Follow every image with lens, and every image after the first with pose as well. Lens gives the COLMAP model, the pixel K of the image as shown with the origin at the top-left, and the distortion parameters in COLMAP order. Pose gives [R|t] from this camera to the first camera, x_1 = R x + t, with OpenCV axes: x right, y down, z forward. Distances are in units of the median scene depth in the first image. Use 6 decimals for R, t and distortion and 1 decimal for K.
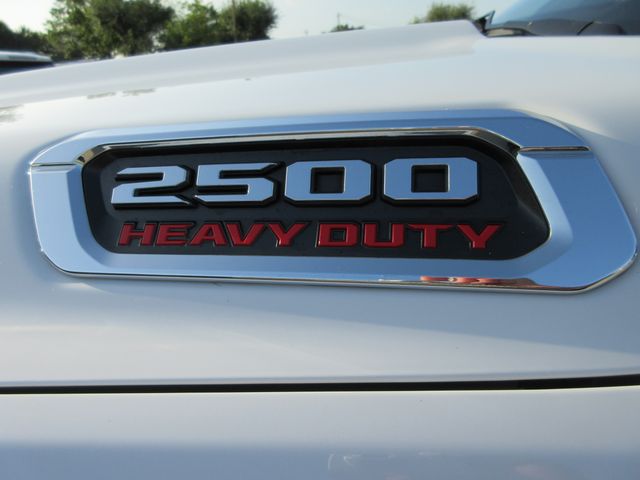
lens RADIAL K [[484.2, 0, 314.7], [0, 484.2, 241.0], [0, 0, 1]] dist [-0.006715, 0.010093]
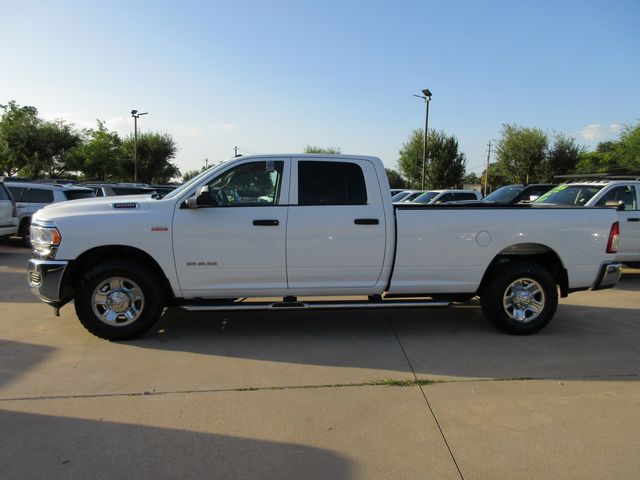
lens RADIAL K [[484.2, 0, 314.7], [0, 484.2, 241.0], [0, 0, 1]] dist [-0.006715, 0.010093]
pose [[0.979027, 0.028932, 0.201664, 0.023517], [0.021684, 0.969445, -0.244350, 0.041265], [-0.202571, 0.243599, 0.948485, -0.119618]]
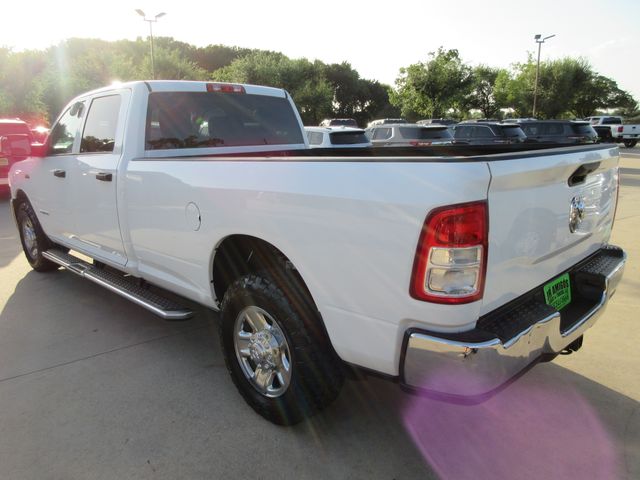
lens RADIAL K [[484.2, 0, 314.7], [0, 484.2, 241.0], [0, 0, 1]] dist [-0.006715, 0.010093]
pose [[0.777608, 0.146148, -0.611528, 0.141744], [-0.208261, 0.977576, -0.031192, 0.014007], [0.593256, 0.151613, 0.790608, -0.056887]]
